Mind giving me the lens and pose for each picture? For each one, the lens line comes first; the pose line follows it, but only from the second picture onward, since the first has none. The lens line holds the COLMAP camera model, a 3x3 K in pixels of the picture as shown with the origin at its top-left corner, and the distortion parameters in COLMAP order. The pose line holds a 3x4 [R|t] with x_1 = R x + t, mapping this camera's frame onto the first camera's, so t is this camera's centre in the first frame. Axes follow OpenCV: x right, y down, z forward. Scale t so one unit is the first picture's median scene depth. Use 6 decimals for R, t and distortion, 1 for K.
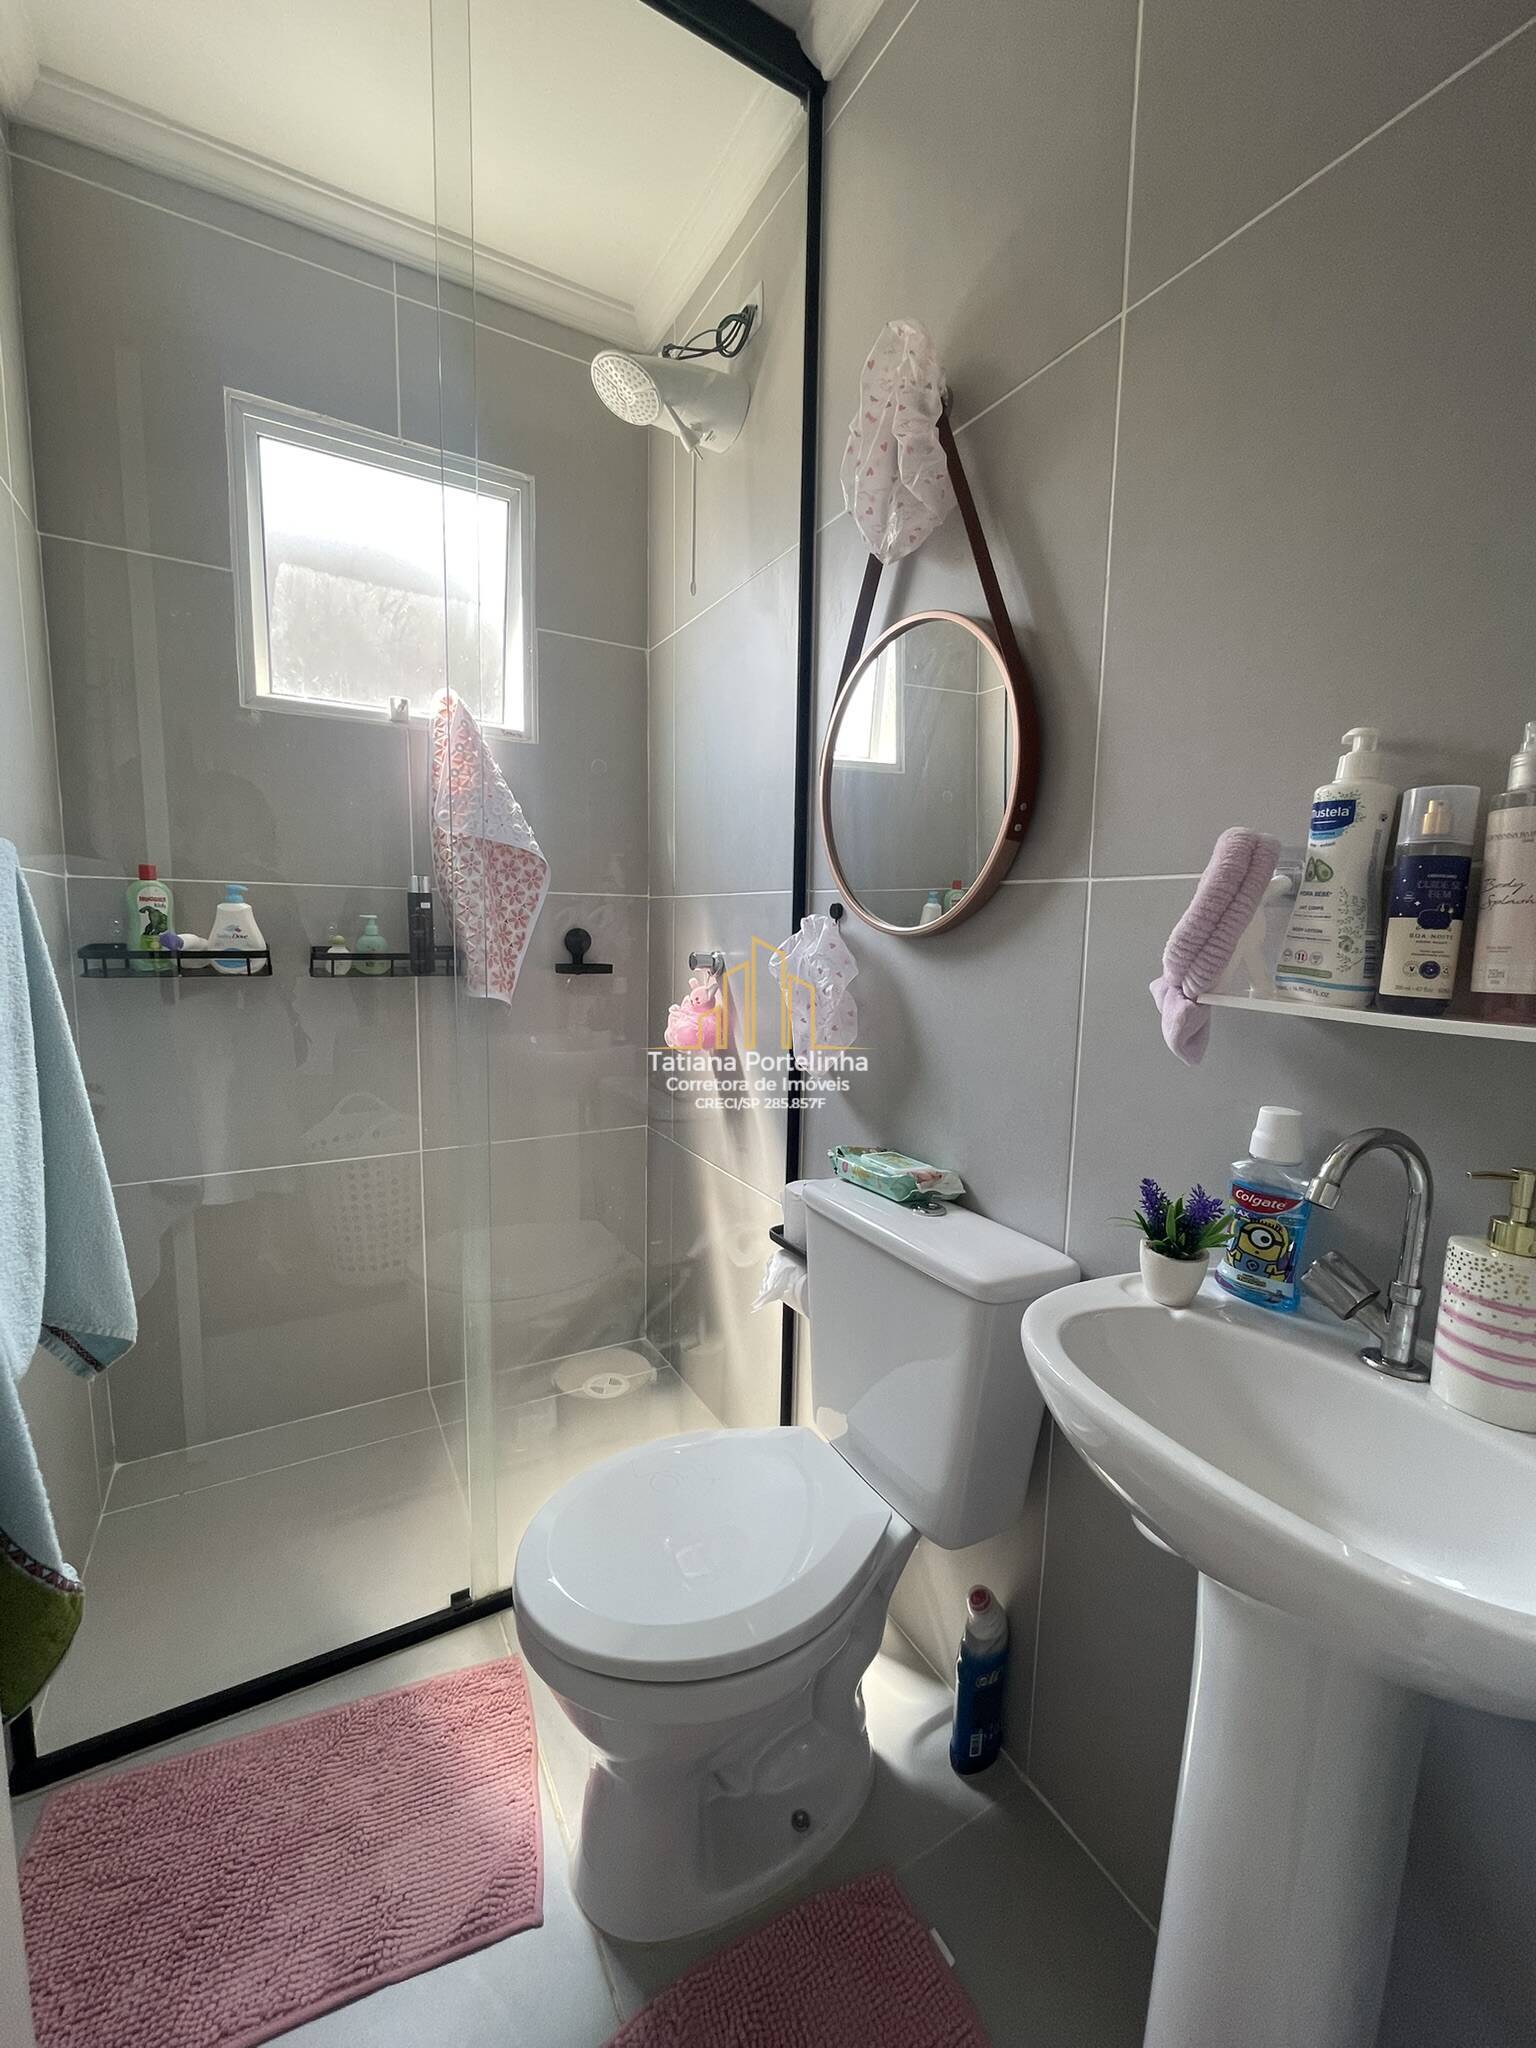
lens RADIAL K [[827.5, 0, 764.3], [0, 827.5, 1023.2], [0, 0, 1]] dist [-0.002776, 0.000271]
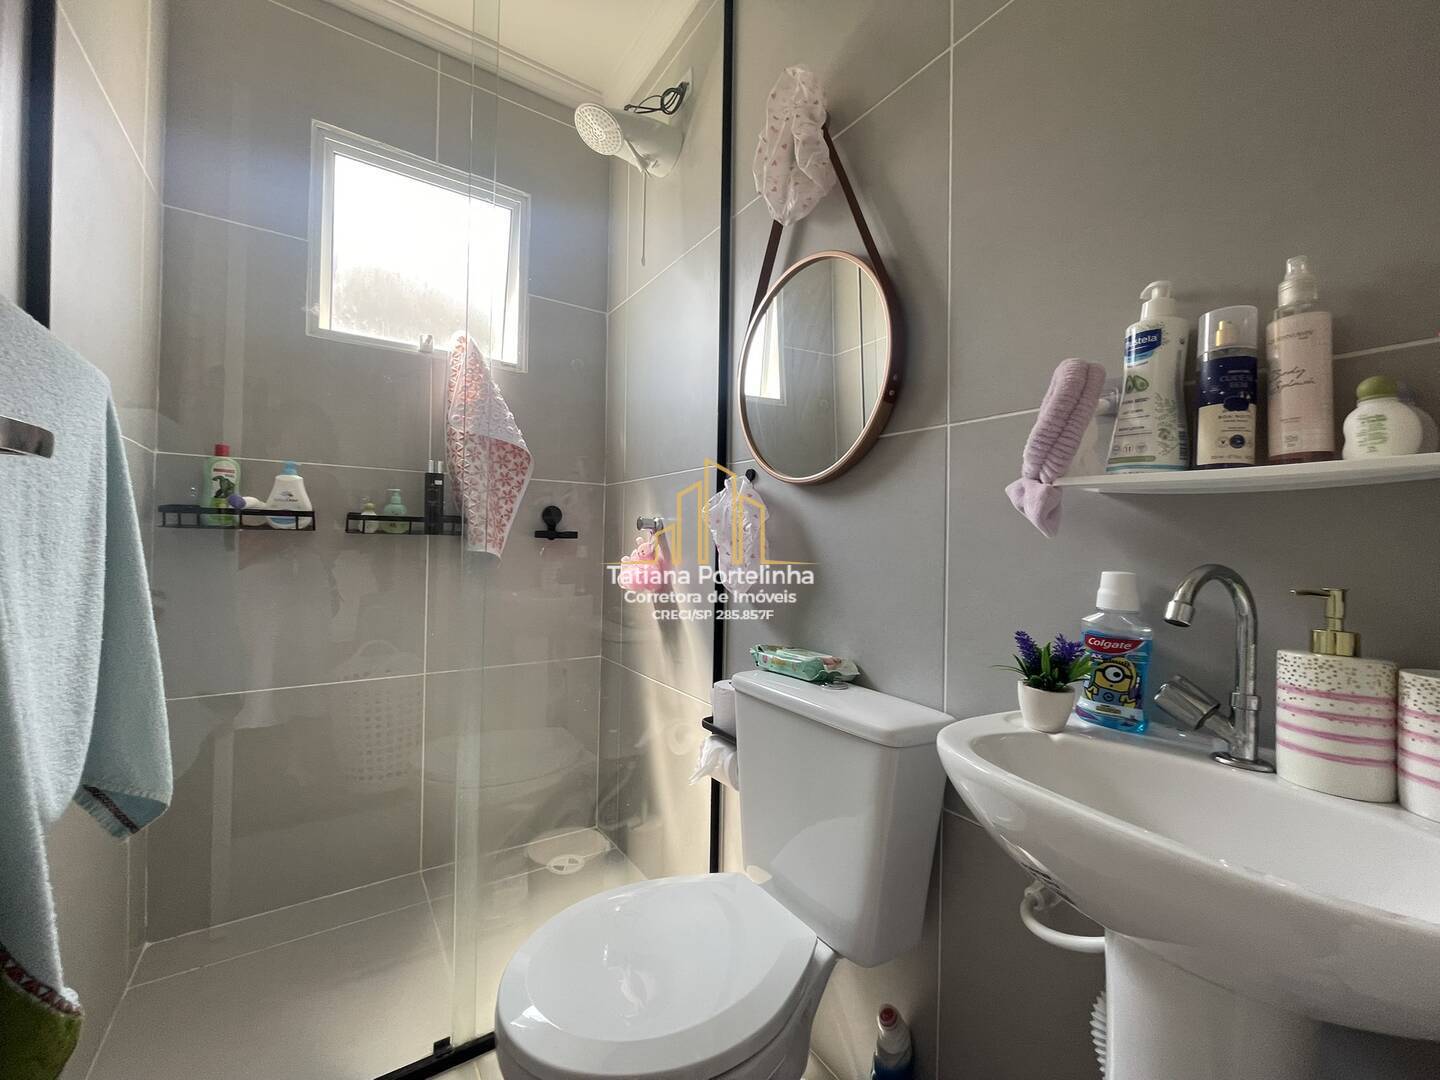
lens RADIAL K [[581.8, 0, 710.0], [0, 581.8, 536.6], [0, 0, 1]] dist [-0.002776, 0.000271]
pose [[0.998136, -0.000980, 0.061029, -0.047421], [0.008803, 0.991729, -0.128047, 0.108988], [-0.060398, 0.128345, 0.989889, 0.088549]]
